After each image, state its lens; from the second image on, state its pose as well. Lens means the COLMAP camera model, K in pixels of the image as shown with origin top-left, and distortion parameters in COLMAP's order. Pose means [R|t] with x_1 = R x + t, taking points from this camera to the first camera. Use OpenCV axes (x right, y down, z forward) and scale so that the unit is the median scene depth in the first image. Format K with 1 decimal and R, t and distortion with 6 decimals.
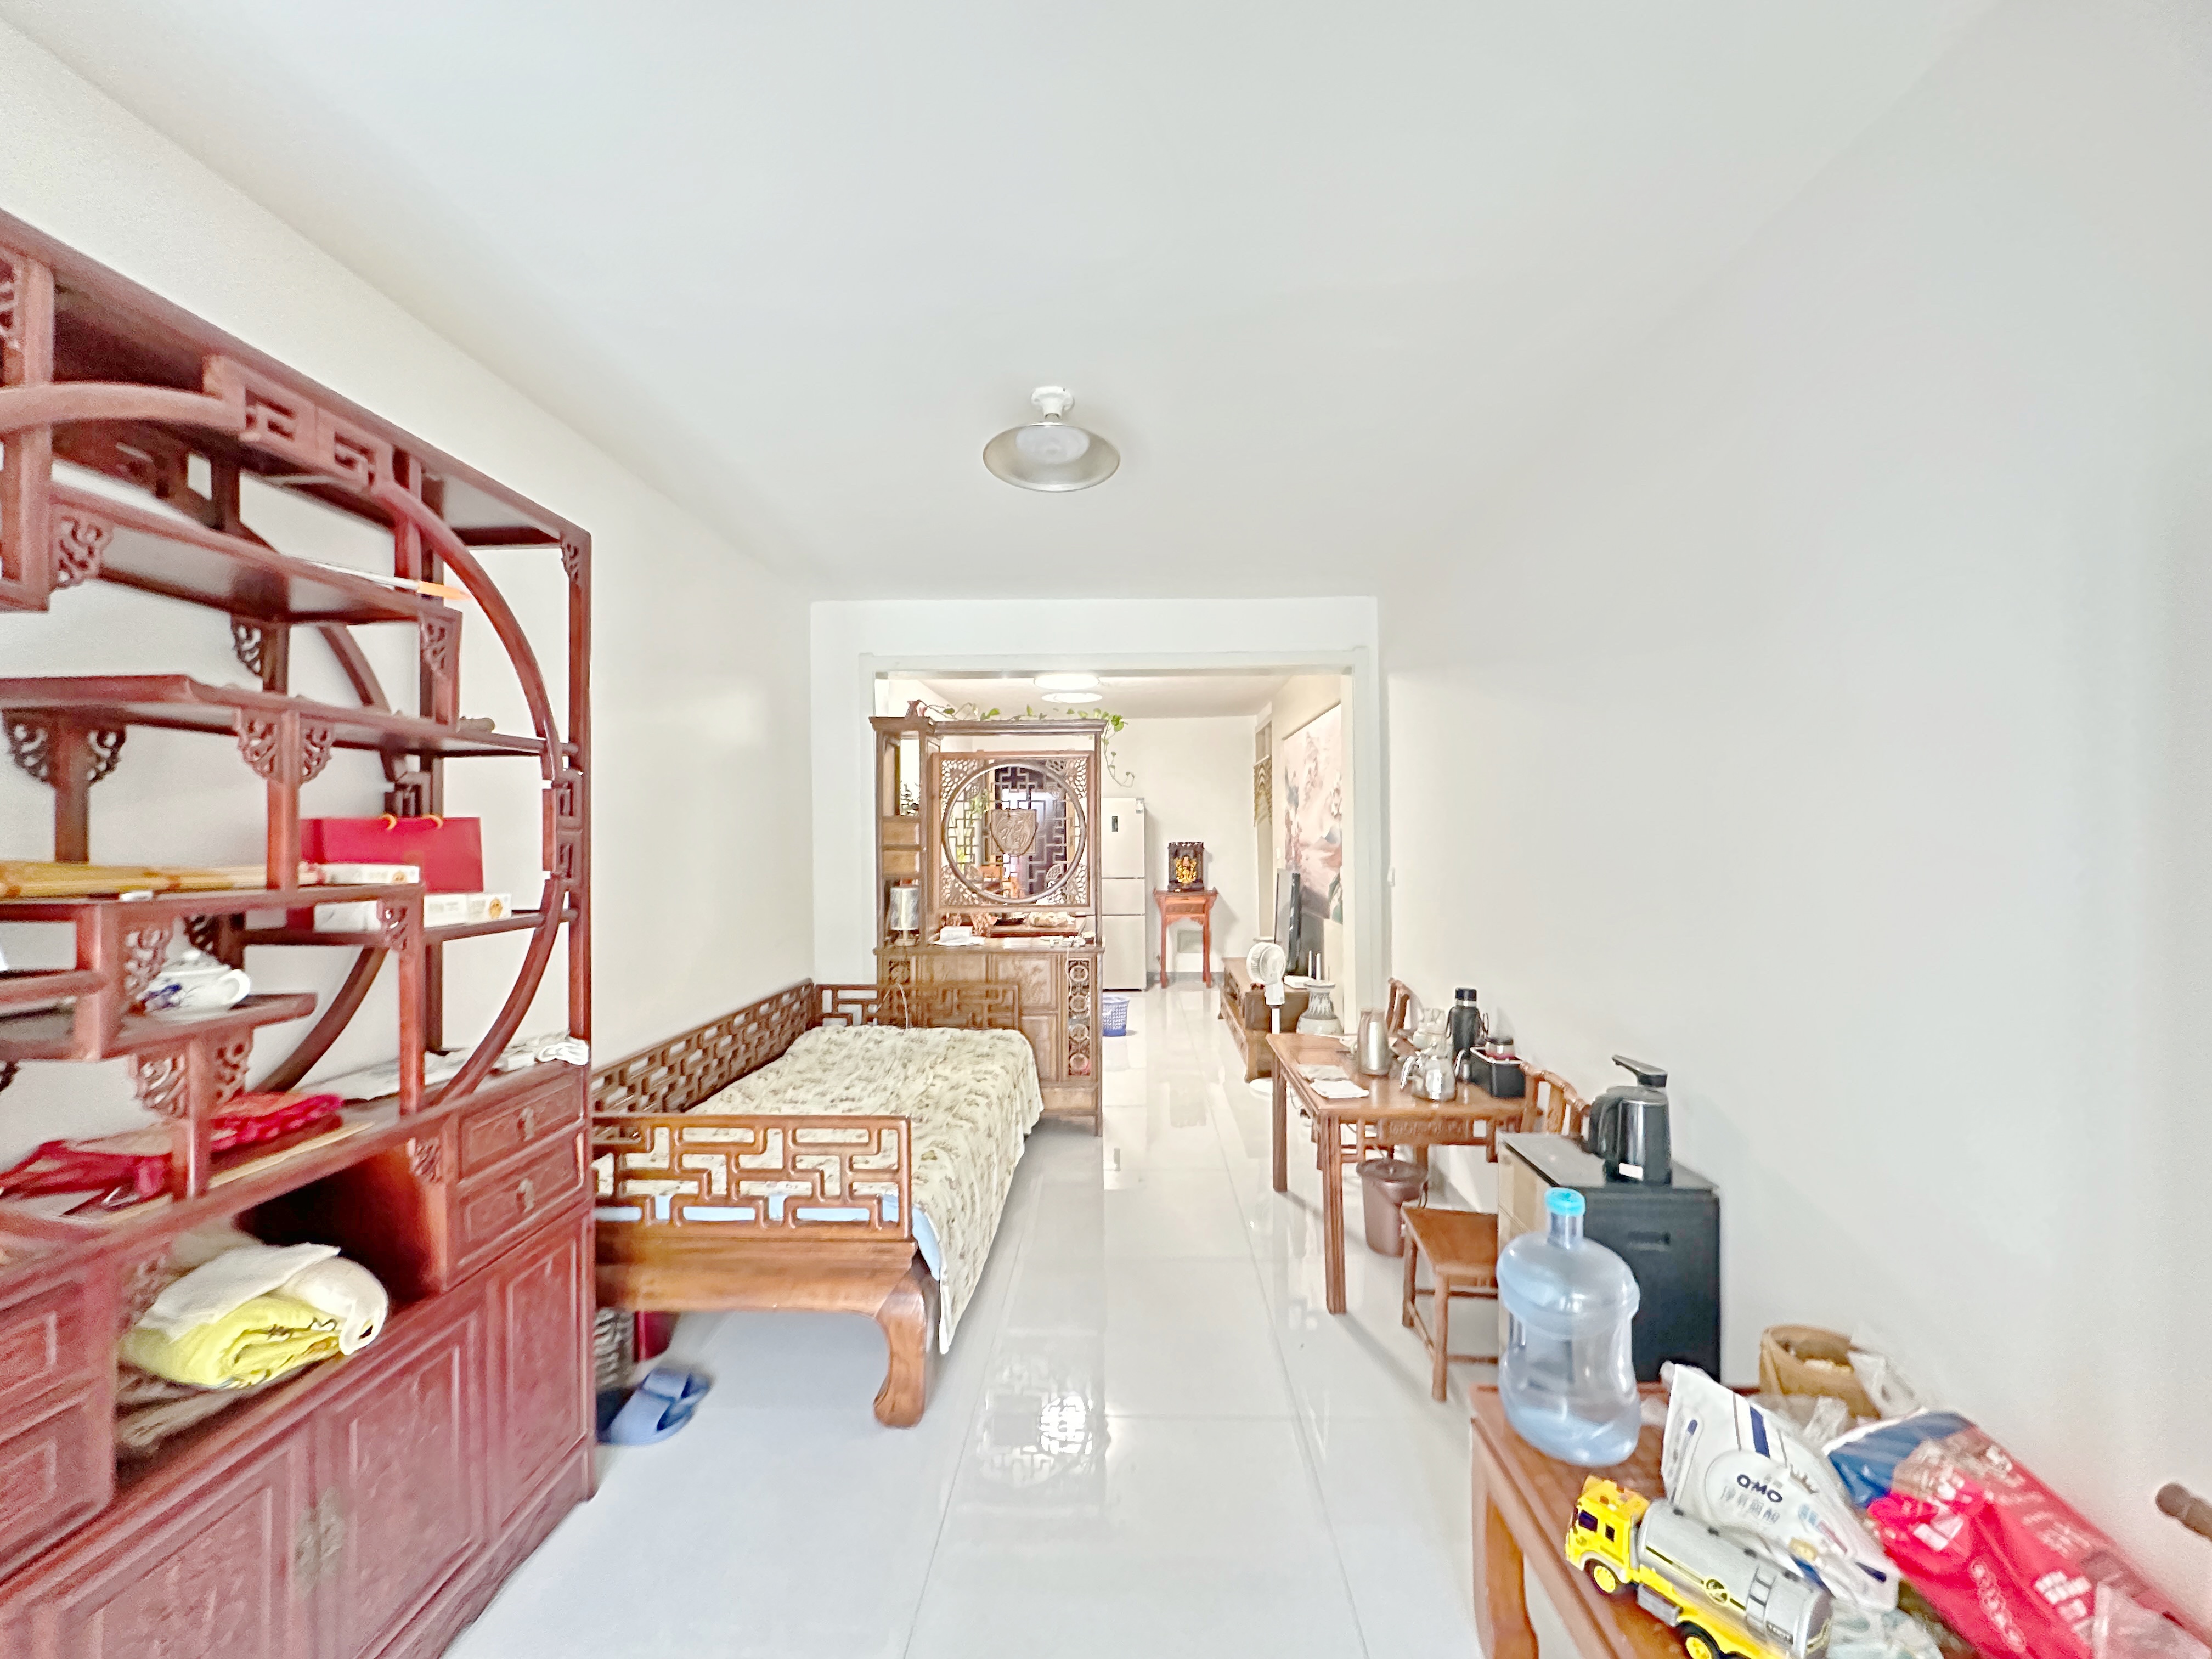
lens RADIAL K [[883.5, 0, 1110.7], [0, 883.5, 825.4], [0, 0, 1]] dist [-0.000195, -0.000015]
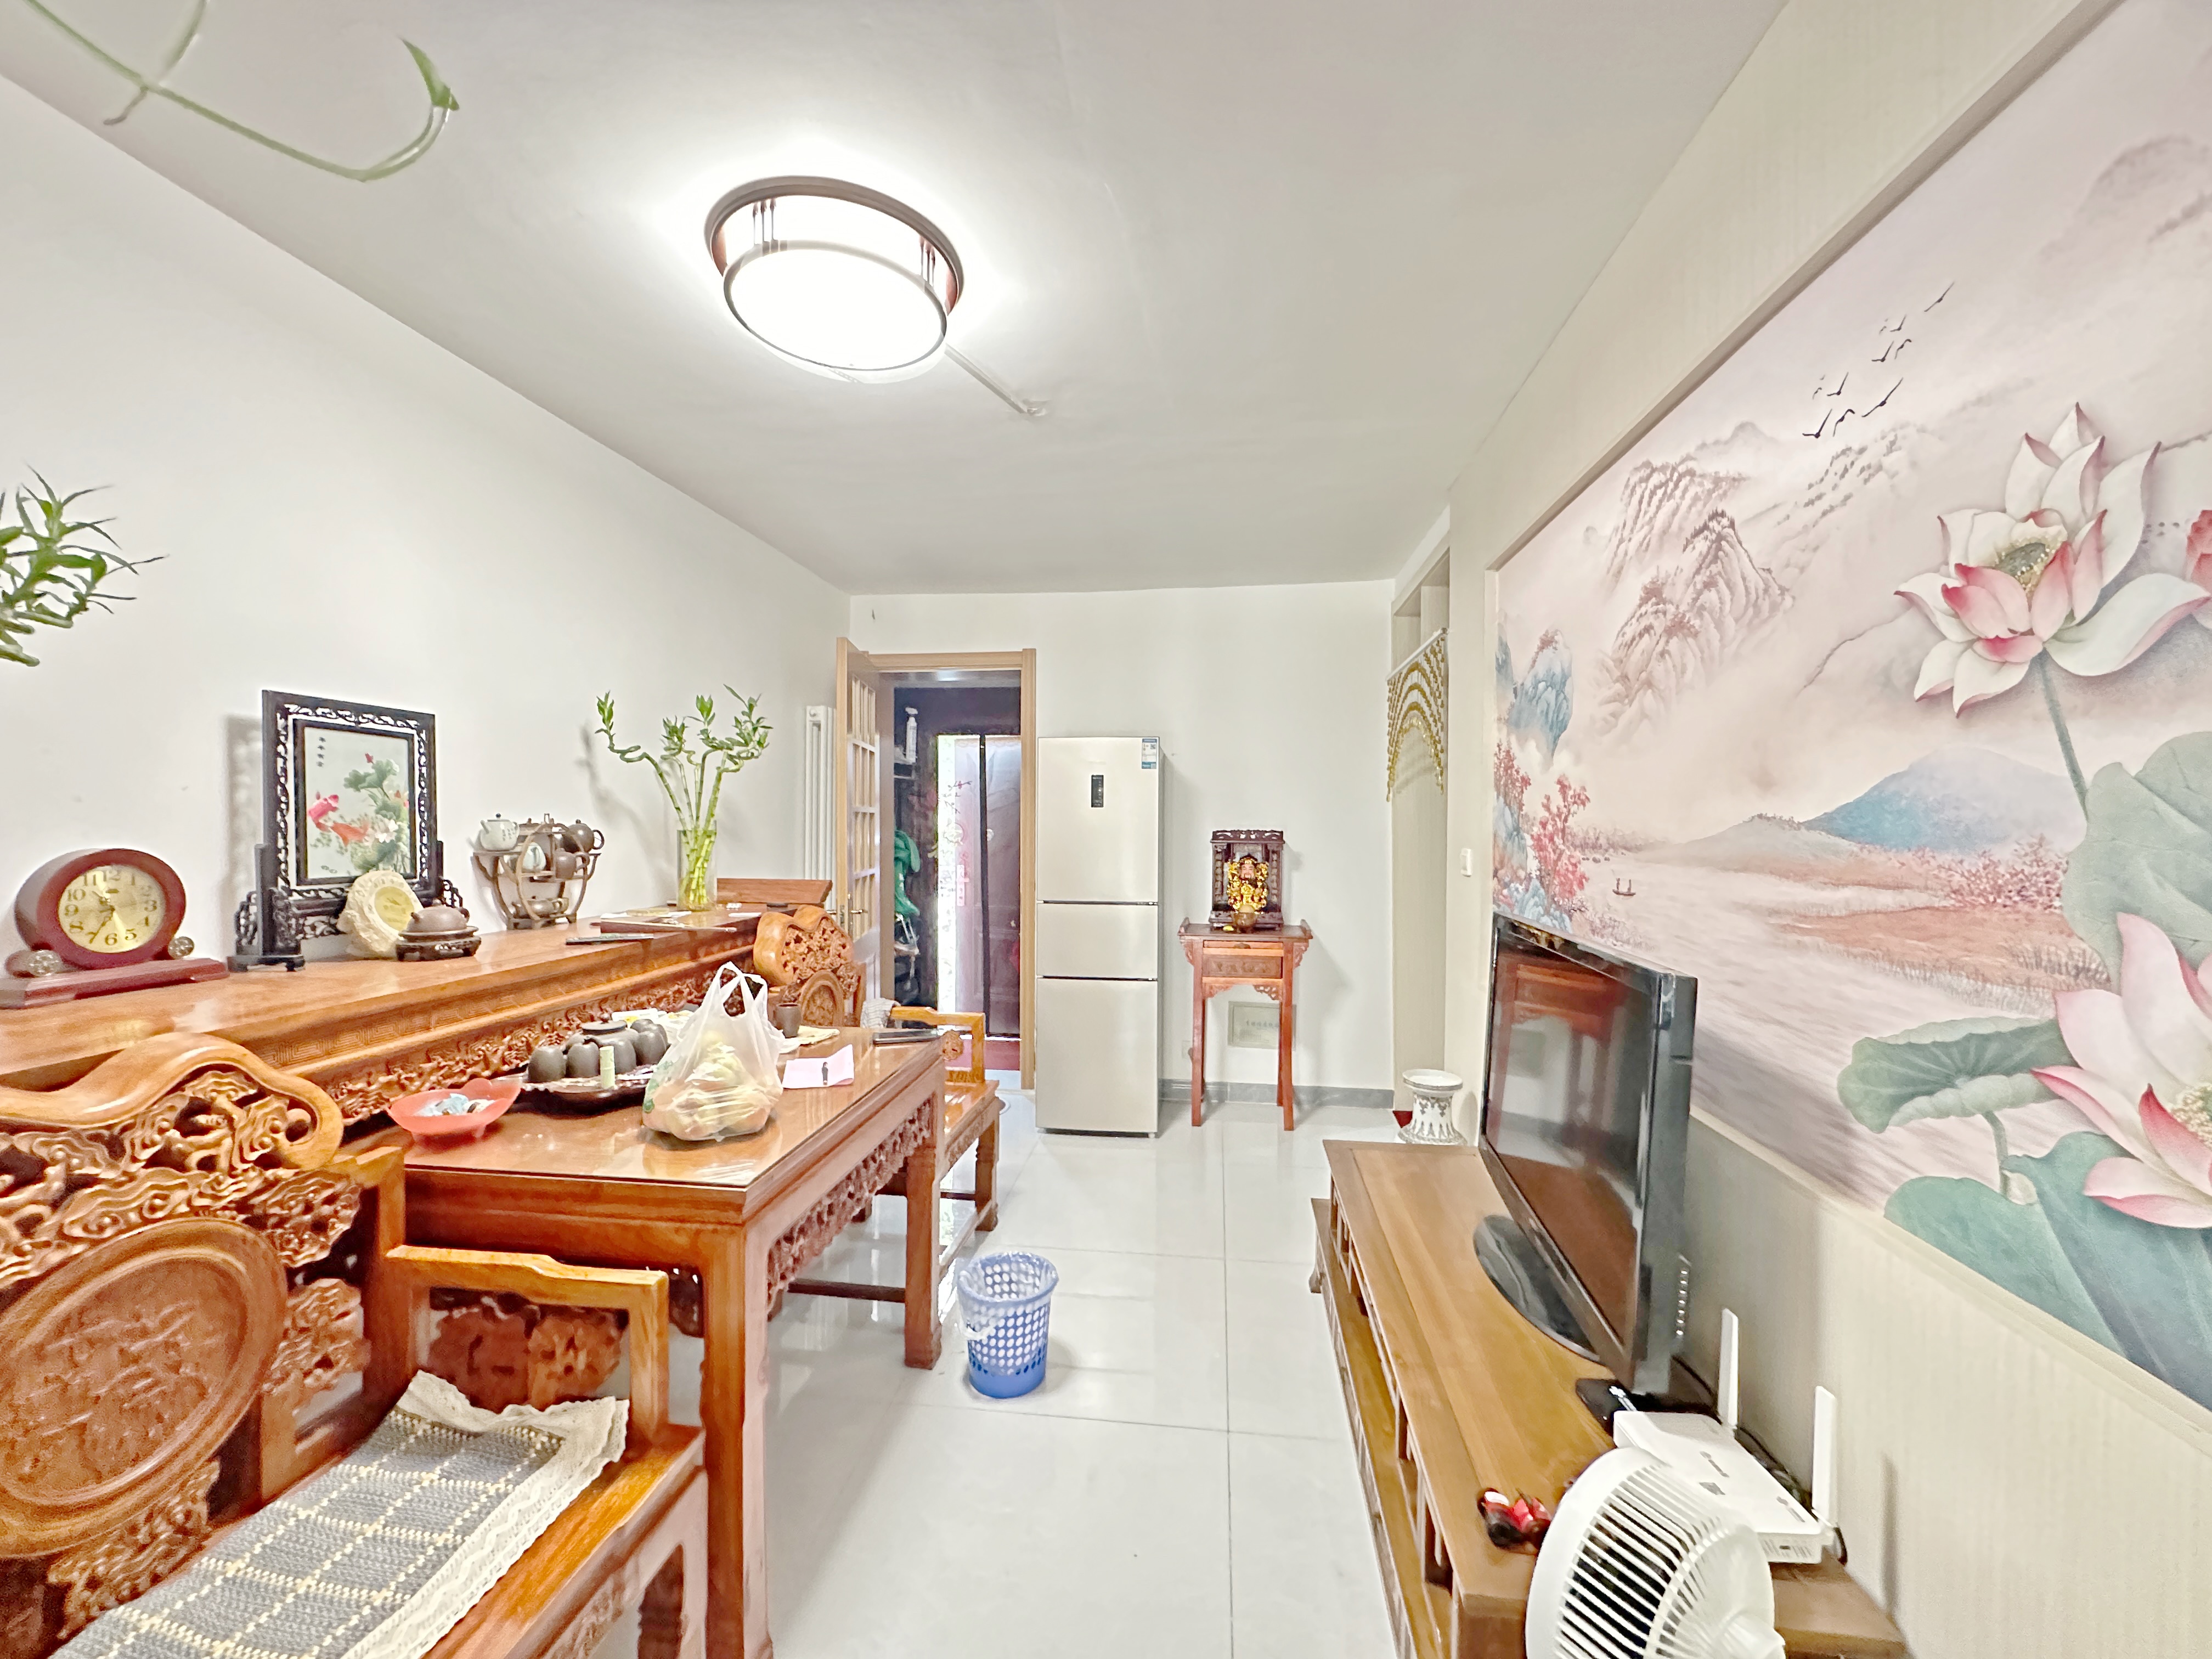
lens RADIAL K [[883.5, 0, 1096.3], [0, 883.5, 835.0], [0, 0, 1]] dist [-0.000195, -0.000015]
pose [[0.995146, 0.010115, -0.097893, 0.049098], [-0.007429, 0.999587, 0.027760, 0.008725], [0.098134, -0.026897, 0.994810, 0.494313]]
